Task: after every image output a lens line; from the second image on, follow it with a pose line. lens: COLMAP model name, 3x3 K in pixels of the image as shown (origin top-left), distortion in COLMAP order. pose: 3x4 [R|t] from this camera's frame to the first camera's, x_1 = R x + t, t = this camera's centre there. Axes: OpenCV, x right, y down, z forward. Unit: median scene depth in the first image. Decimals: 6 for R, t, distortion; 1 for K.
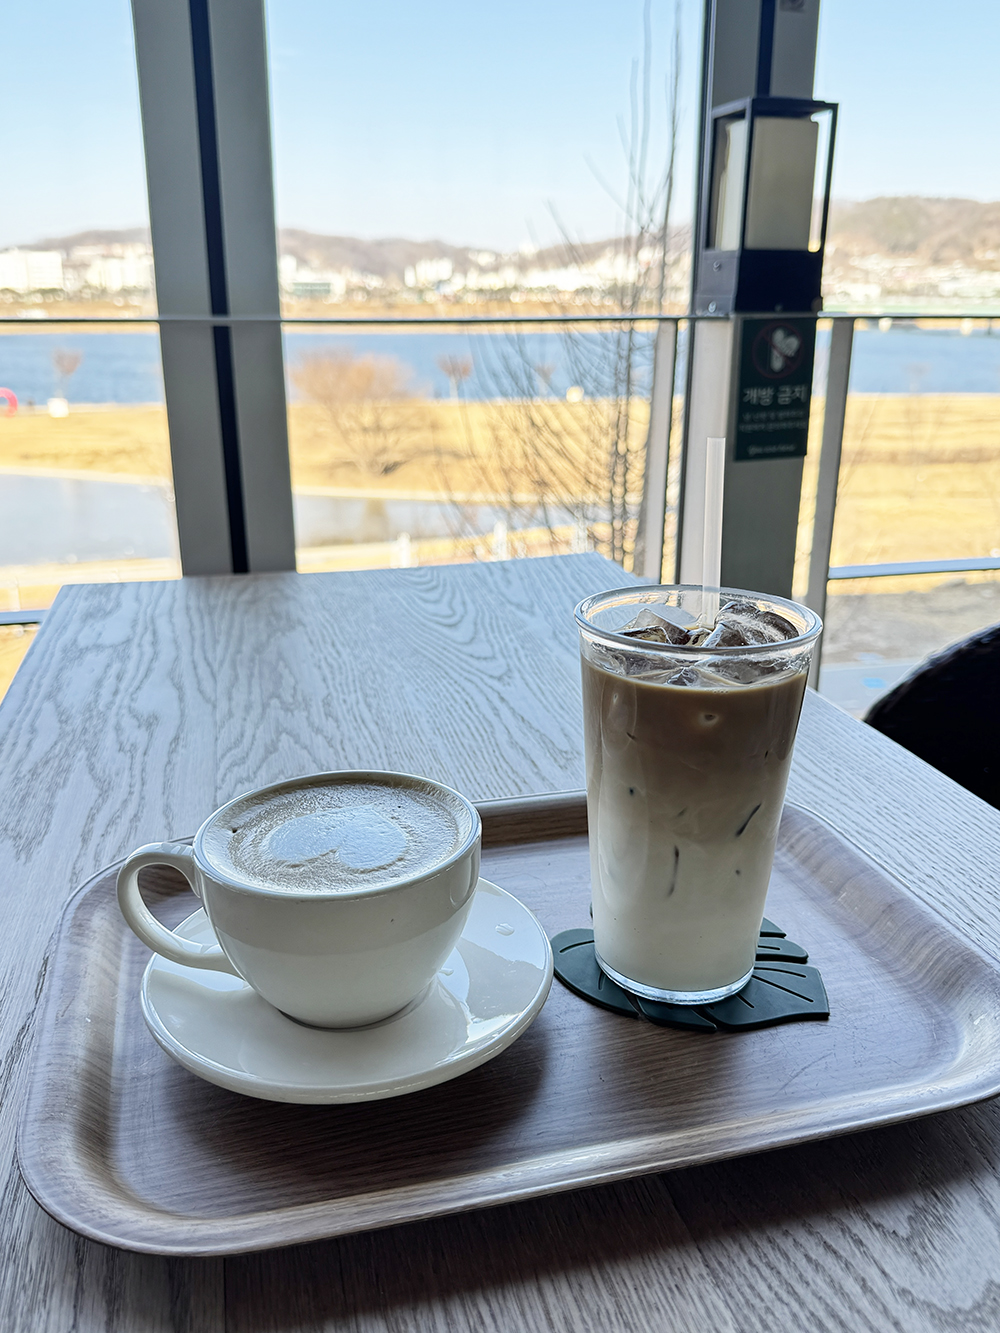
lens RADIAL K [[1134.7, 0, 503.9], [0, 1134.7, 672.6], [0, 0, 1]] dist [0.107290, -0.250926]
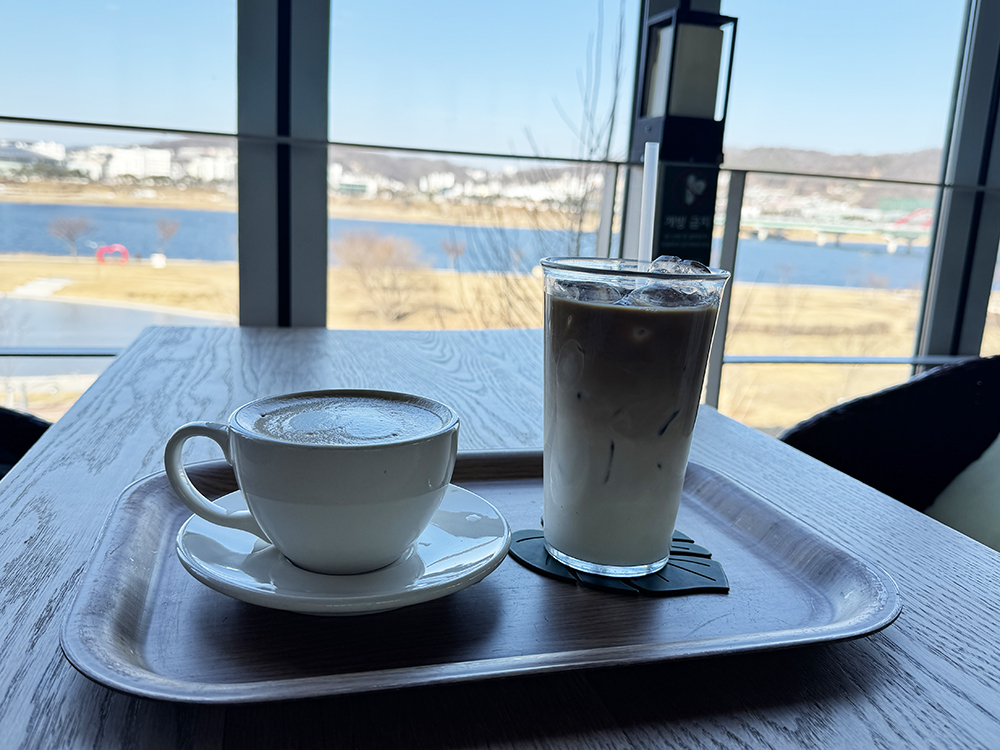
lens RADIAL K [[843.7, 0, 500.0], [0, 843.7, 375.0], [0, 0, 1]] dist [0.120048, -0.285430]
pose [[0.998520, 0.049899, 0.021640, 0.001089], [-0.047136, 0.992424, -0.113456, 0.109803], [-0.027137, 0.112268, 0.993307, 0.032846]]
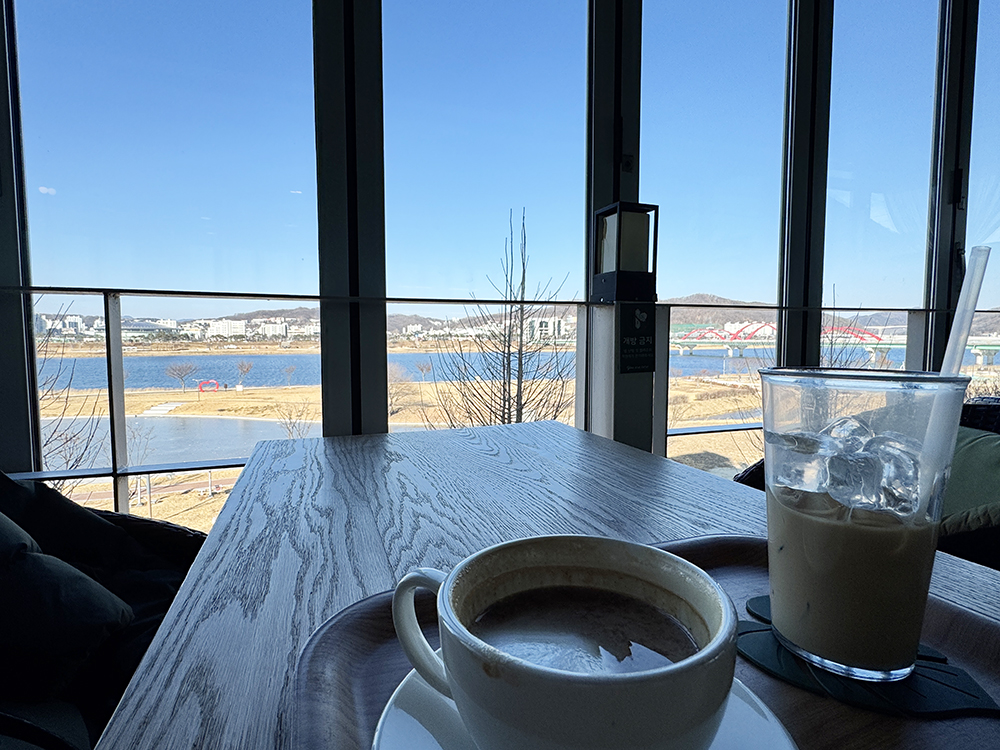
lens RADIAL K [[522.5, 0, 500.0], [0, 522.5, 375.0], [0, 0, 1]] dist [-0.004957, -0.000862]
pose [[0.994830, -0.009838, 0.101078, -0.157640], [0.034061, 0.969969, -0.240830, 0.042007], [-0.095674, 0.243028, 0.965290, 0.282371]]
